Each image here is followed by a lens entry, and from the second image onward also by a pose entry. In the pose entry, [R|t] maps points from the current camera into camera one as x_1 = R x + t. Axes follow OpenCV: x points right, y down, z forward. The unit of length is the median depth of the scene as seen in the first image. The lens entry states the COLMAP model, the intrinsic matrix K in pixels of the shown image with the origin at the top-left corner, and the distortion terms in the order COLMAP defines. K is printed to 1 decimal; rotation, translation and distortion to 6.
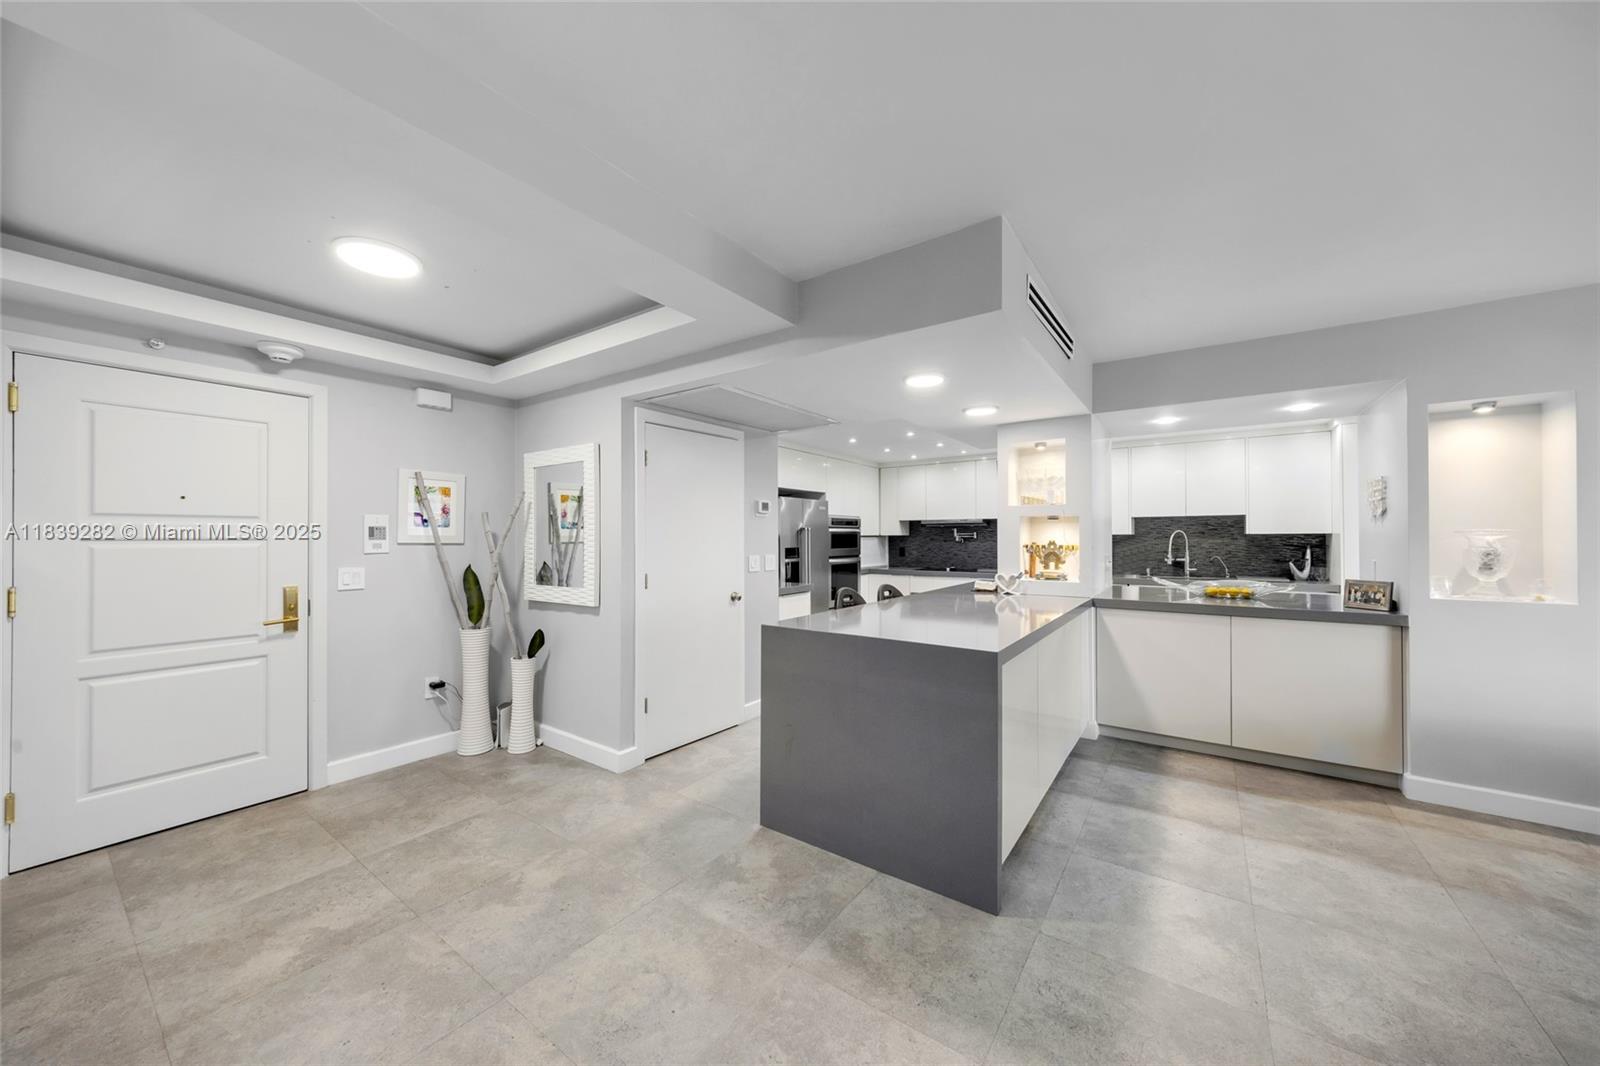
lens RADIAL K [[570.3, 0, 800.0], [0, 570.3, 533.0], [0, 0, 1]] dist [0.000375, -0.000025]
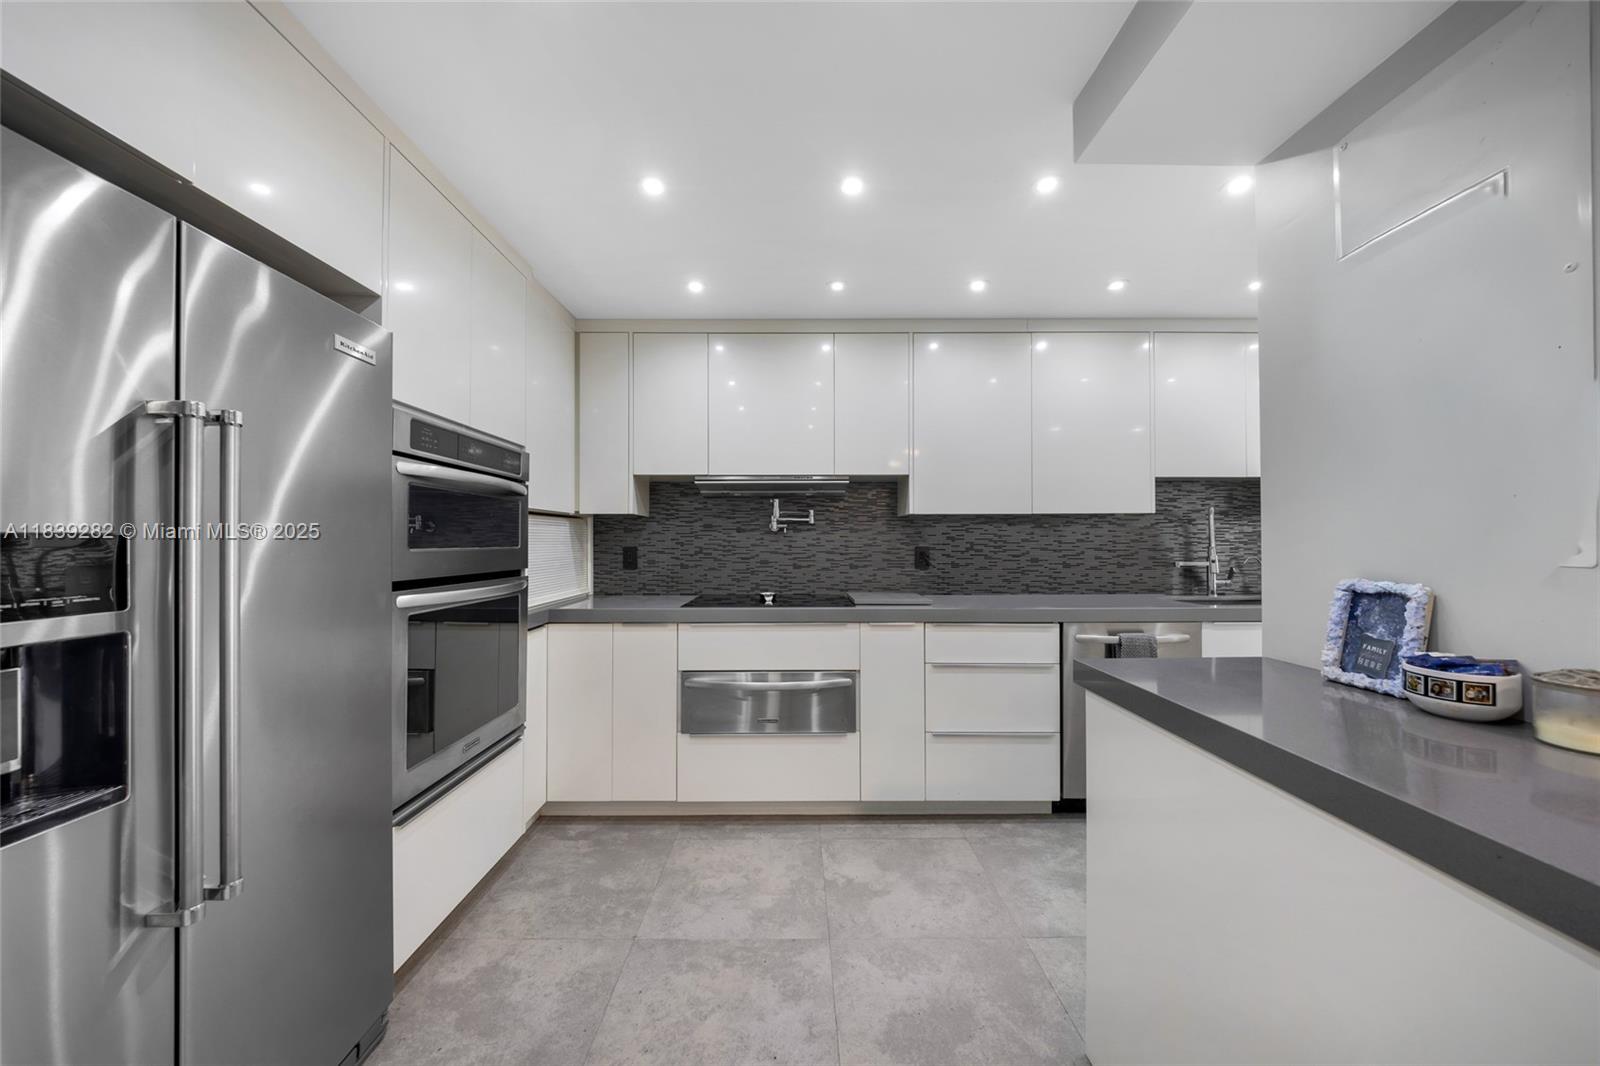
lens RADIAL K [[570.3, 0, 800.0], [0, 570.3, 533.0], [0, 0, 1]] dist [0.000375, -0.000025]
pose [[0.801748, 0.011722, 0.597547, 0.045463], [-0.004581, 0.999899, -0.013467, 0.024151], [-0.597645, 0.008060, 0.801721, 0.714177]]
